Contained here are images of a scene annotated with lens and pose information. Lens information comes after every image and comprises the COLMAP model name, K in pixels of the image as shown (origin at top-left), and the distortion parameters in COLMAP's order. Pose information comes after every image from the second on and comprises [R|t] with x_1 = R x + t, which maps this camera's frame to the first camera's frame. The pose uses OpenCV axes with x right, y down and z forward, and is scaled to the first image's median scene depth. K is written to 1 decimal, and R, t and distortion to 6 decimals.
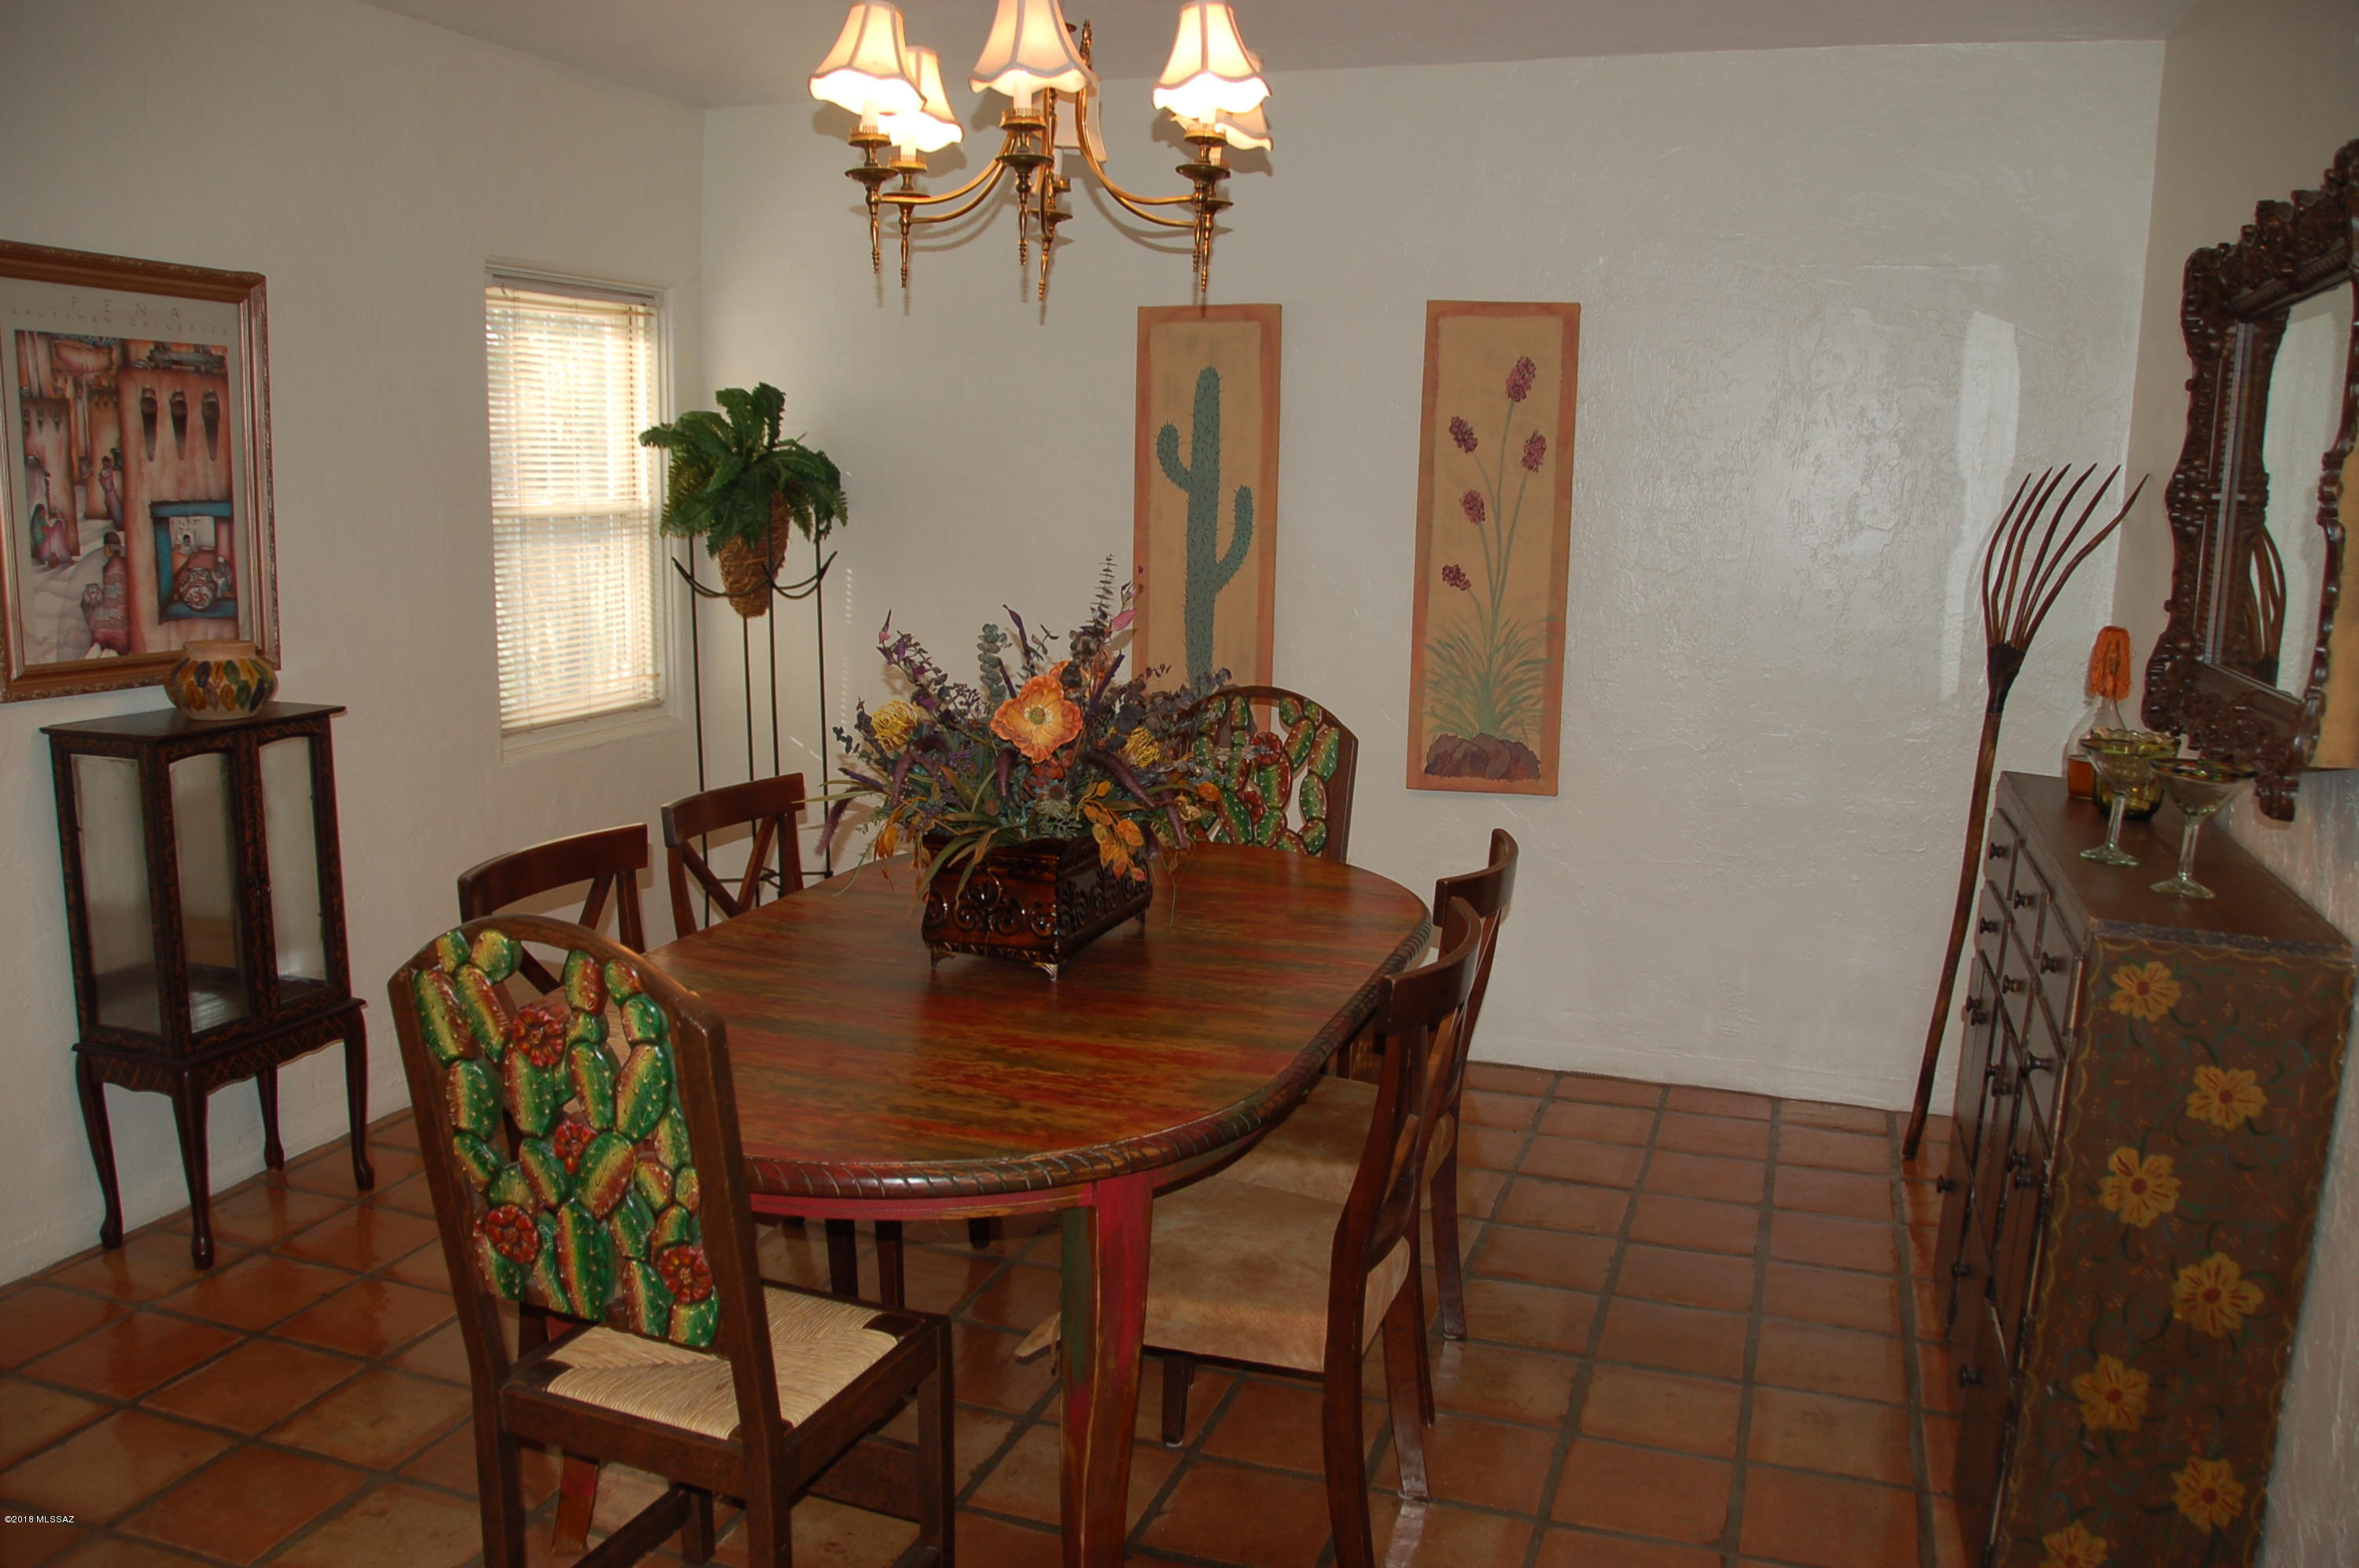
lens RADIAL K [[1892.4, 0, 1184.9], [0, 1892.4, 813.6], [0, 0, 1]] dist [-0.154516, 0.138071]
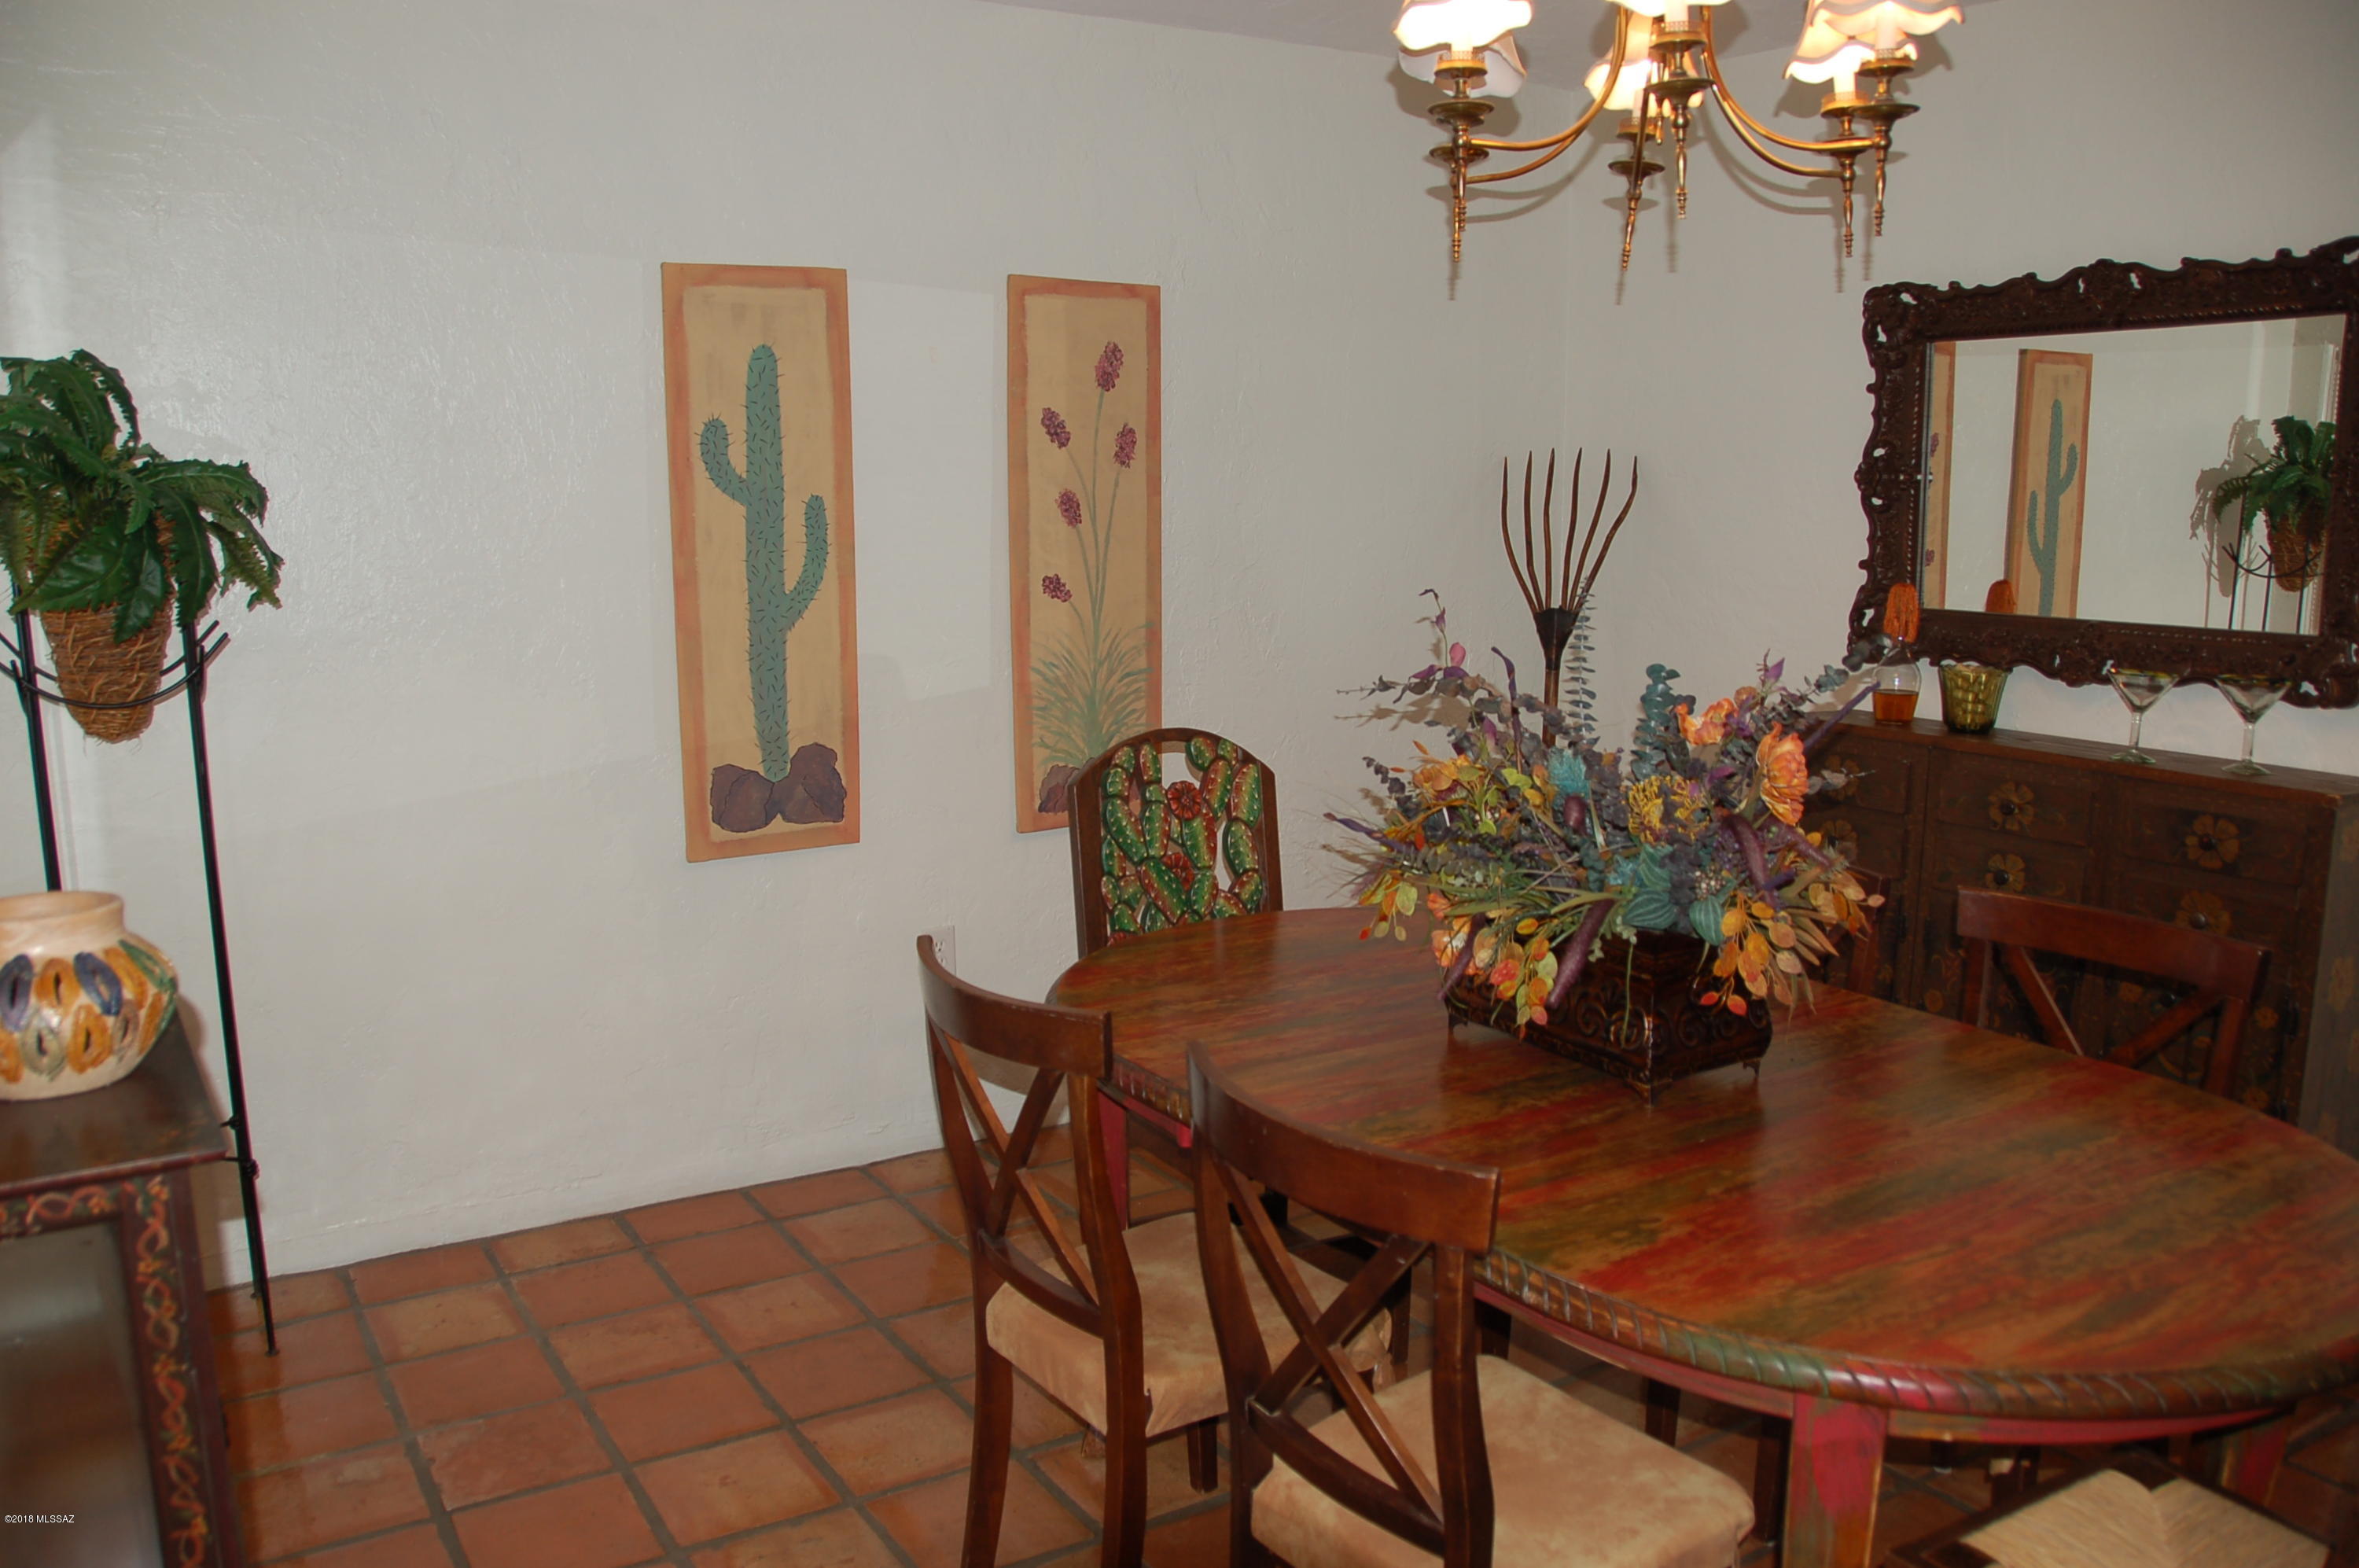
lens RADIAL K [[1892.4, 0, 1184.9], [0, 1892.4, 813.6], [0, 0, 1]] dist [-0.154516, 0.138071]
pose [[0.619091, -0.157434, 0.769377, -0.523027], [0.152811, 0.985123, 0.078619, -0.081815], [-0.770309, 0.068897, 0.633938, 0.397059]]
